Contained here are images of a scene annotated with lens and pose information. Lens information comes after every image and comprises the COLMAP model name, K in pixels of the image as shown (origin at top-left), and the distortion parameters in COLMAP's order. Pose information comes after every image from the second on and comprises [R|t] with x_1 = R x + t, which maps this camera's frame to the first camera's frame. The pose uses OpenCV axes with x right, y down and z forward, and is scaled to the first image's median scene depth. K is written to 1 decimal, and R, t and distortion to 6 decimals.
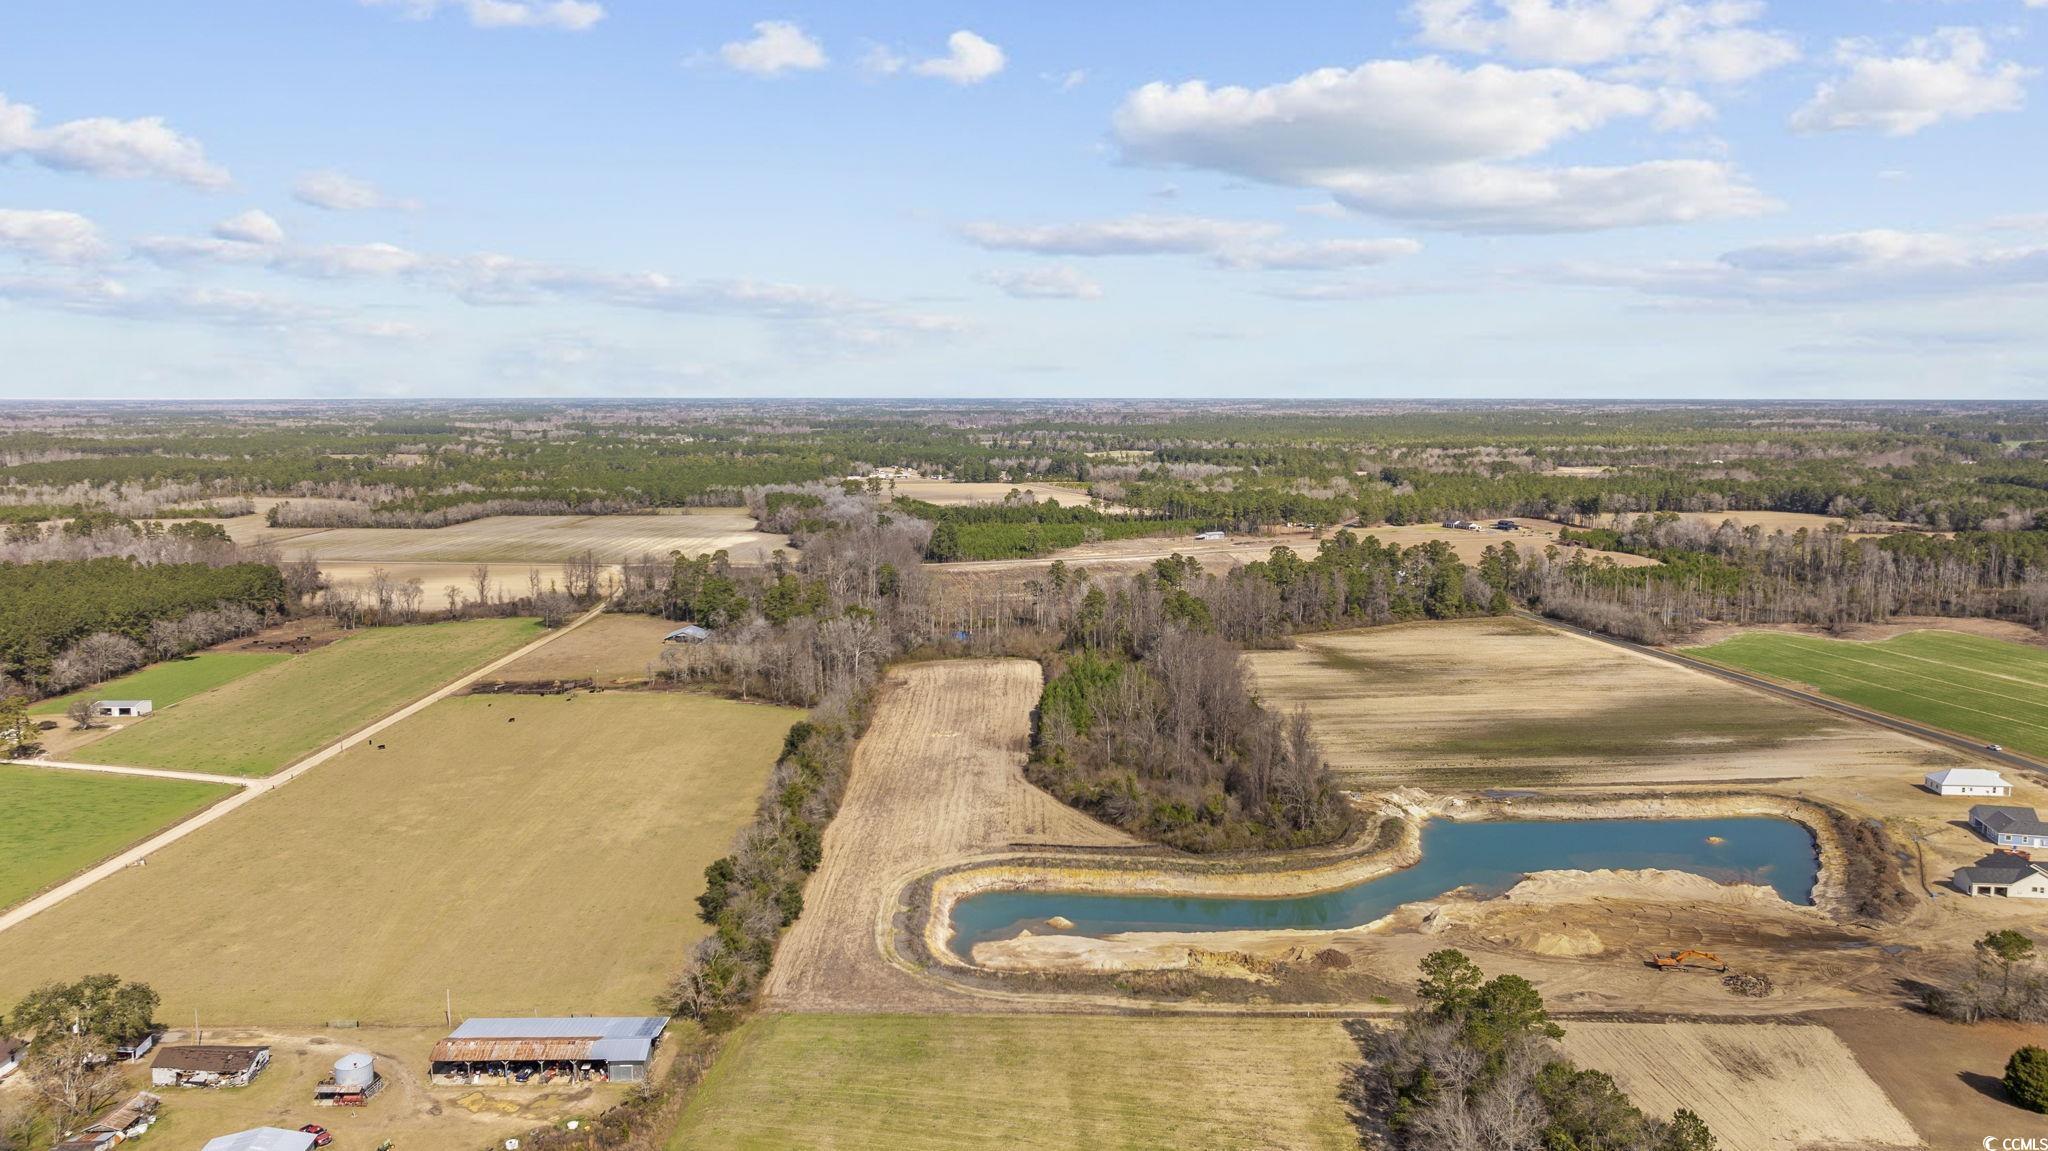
lens RADIAL K [[1487.8, 0, 1024.0], [0, 1487.8, 575.5], [0, 0, 1]] dist [-0.001250, -0.000394]
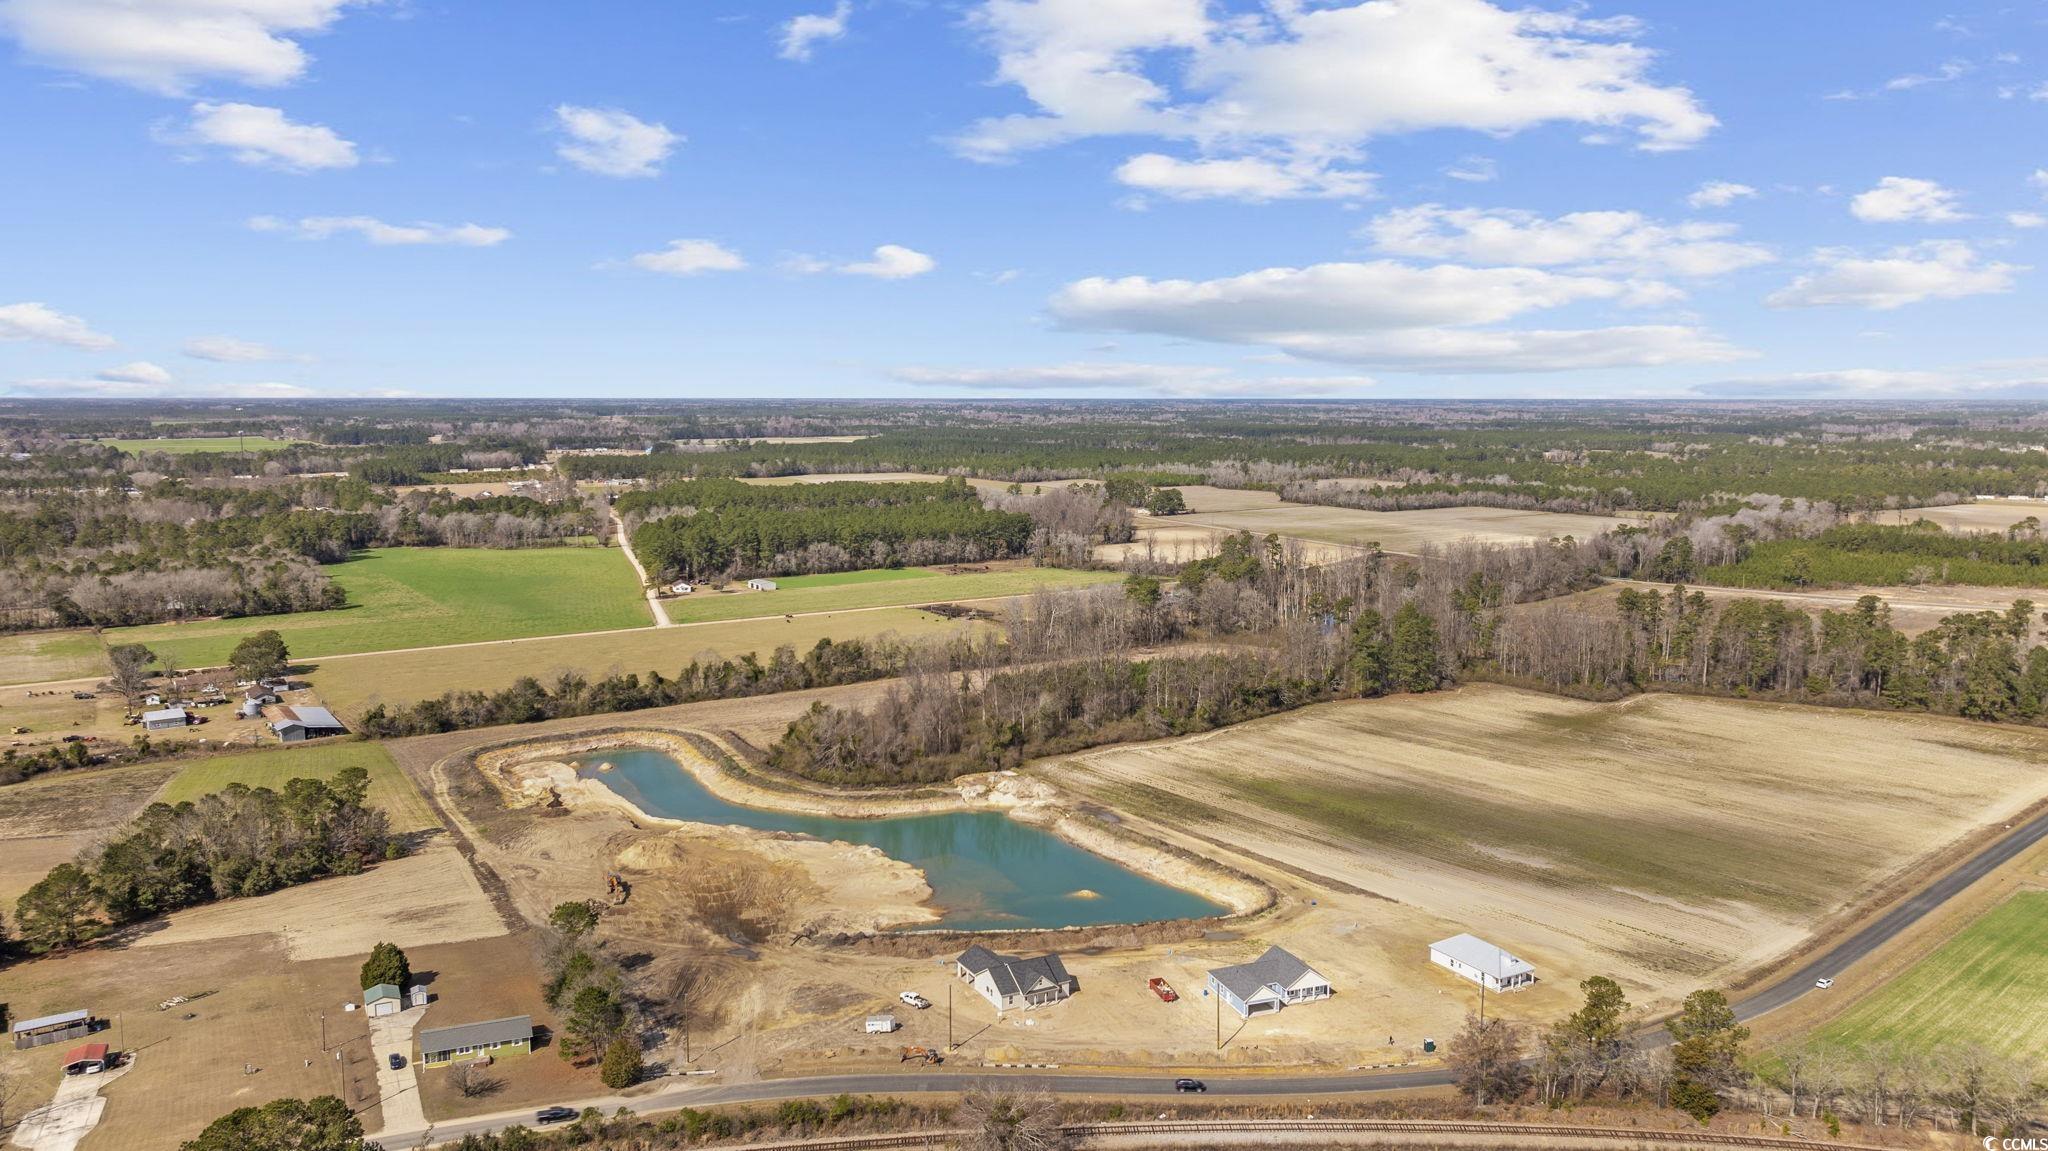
lens RADIAL K [[1487.8, 0, 1024.0], [0, 1487.8, 575.5], [0, 0, 1]] dist [-0.001250, -0.000394]
pose [[0.525776, 0.106658, -0.843910, 1.286222], [-0.105974, 0.992592, 0.059425, -0.065646], [0.843996, 0.058189, 0.533184, 0.529998]]
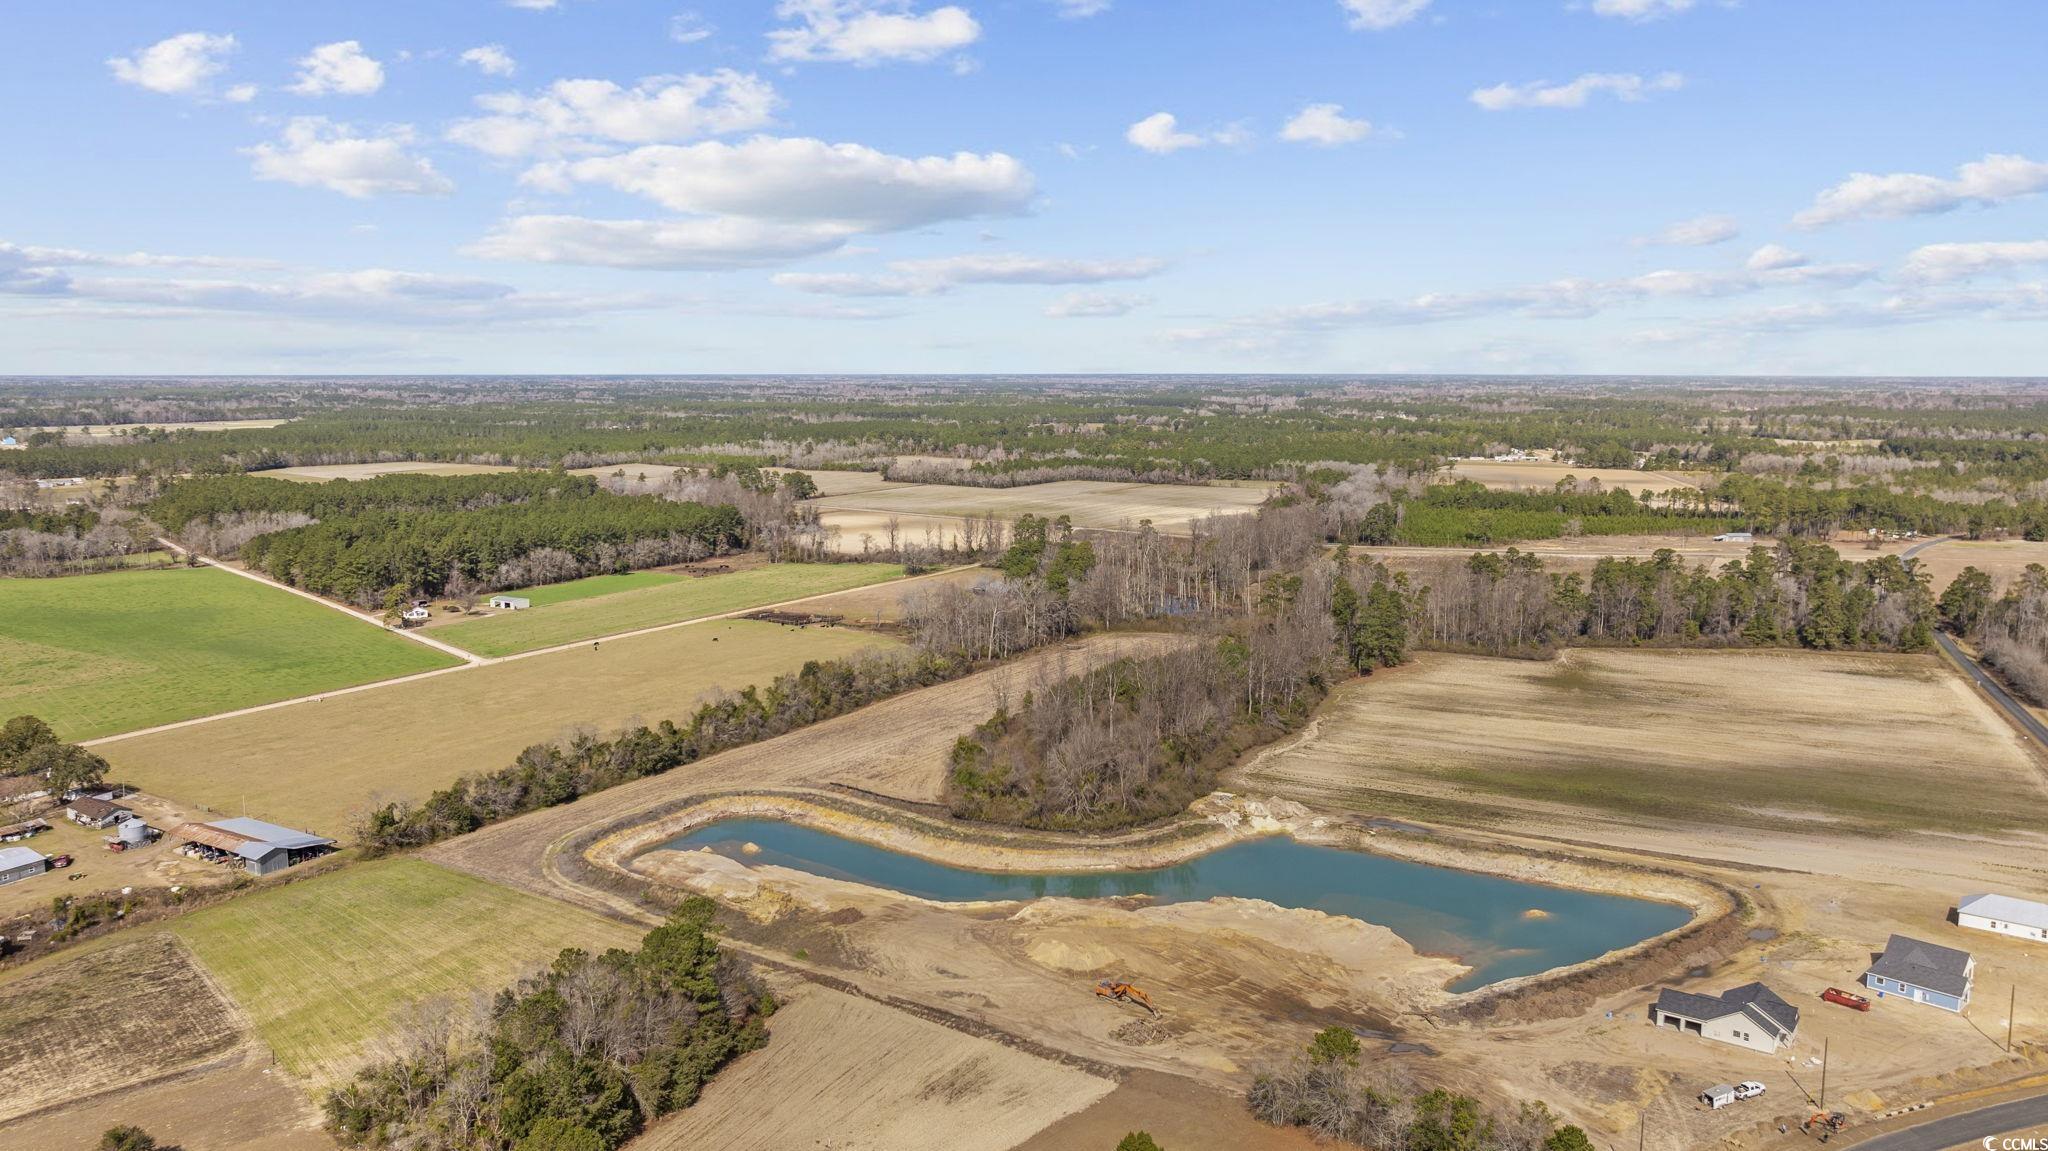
lens RADIAL K [[1487.8, 0, 1024.0], [0, 1487.8, 575.5], [0, 0, 1]] dist [-0.001250, -0.000394]
pose [[0.841597, 0.077987, -0.534445, 0.710906], [-0.069700, 0.996928, 0.035715, -0.021126], [0.535589, 0.007193, 0.844448, 0.157620]]
